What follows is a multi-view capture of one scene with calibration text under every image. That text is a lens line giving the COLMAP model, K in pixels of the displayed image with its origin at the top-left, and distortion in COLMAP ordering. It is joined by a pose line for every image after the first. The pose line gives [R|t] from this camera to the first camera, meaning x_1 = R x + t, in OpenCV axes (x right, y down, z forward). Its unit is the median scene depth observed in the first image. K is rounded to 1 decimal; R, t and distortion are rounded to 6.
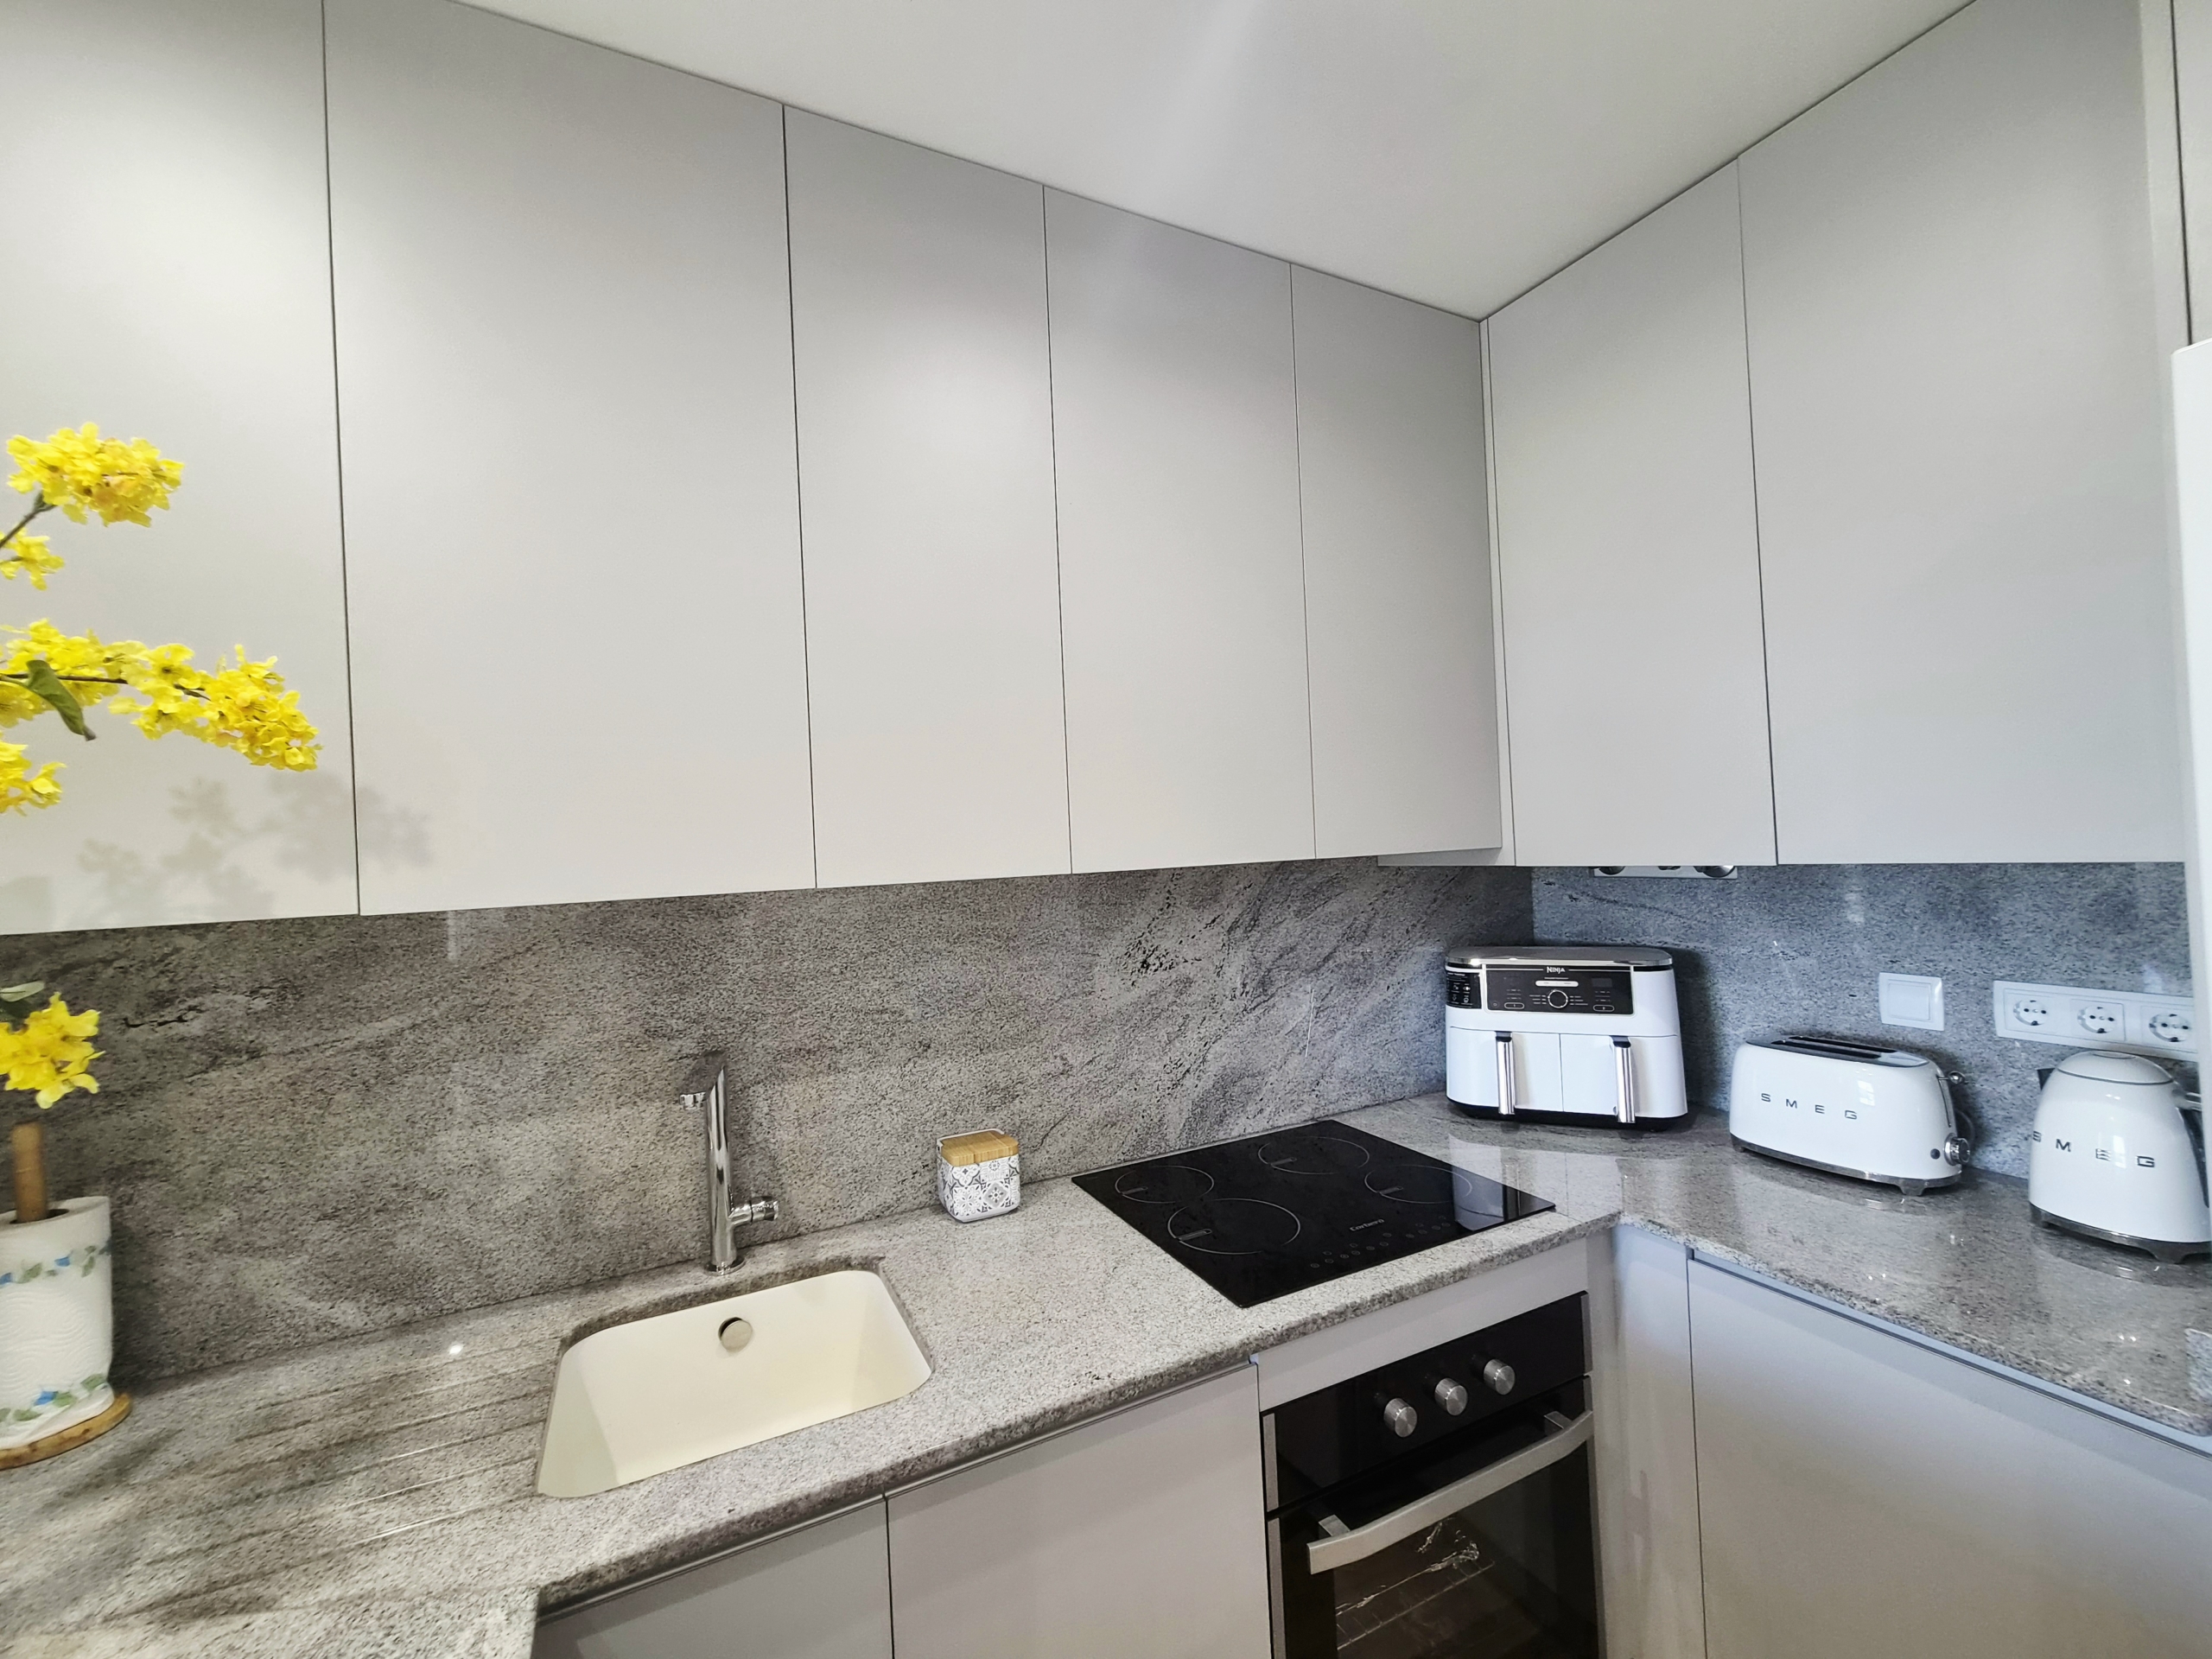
lens RADIAL K [[910.1, 0, 1111.1], [0, 910.1, 839.1], [0, 0, 1]] dist [0.000579, -0.000406]
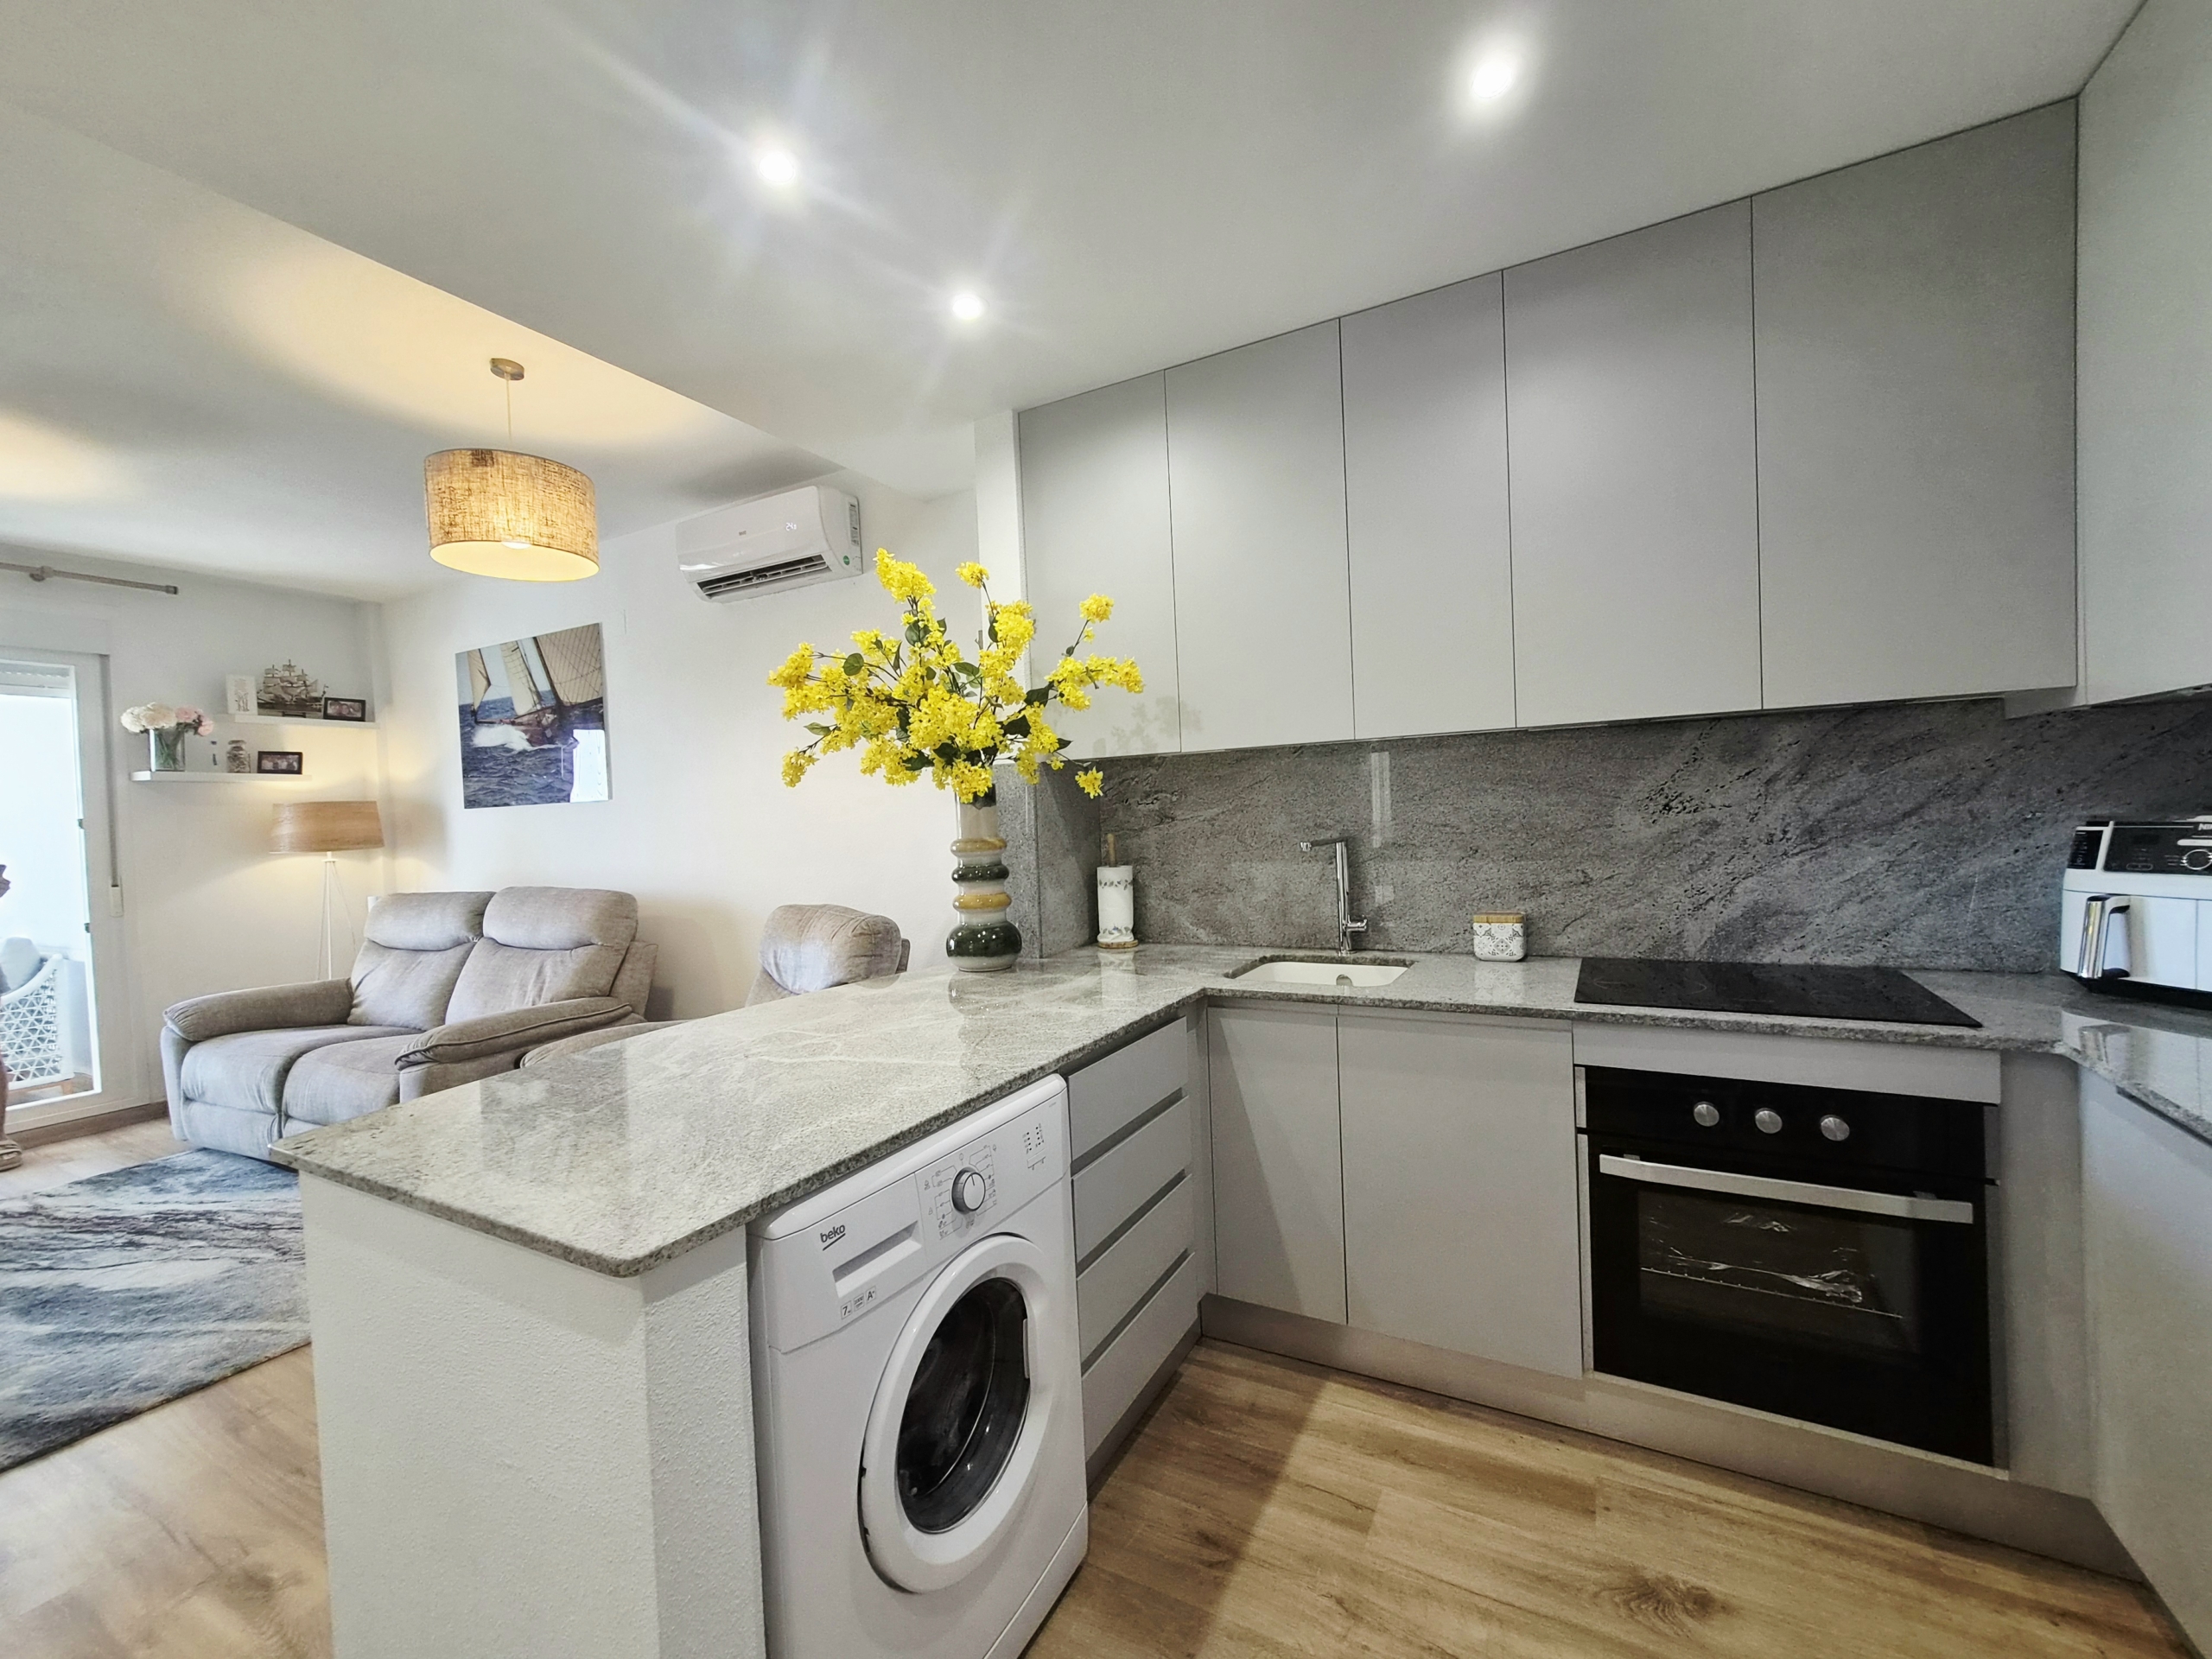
lens RADIAL K [[910.1, 0, 1111.1], [0, 910.1, 839.1], [0, 0, 1]] dist [0.000579, -0.000406]
pose [[0.562125, 0.044752, -0.825841, 0.670237], [0.020468, 0.997476, 0.067985, 0.084843], [0.826799, -0.055120, 0.559790, -0.340962]]
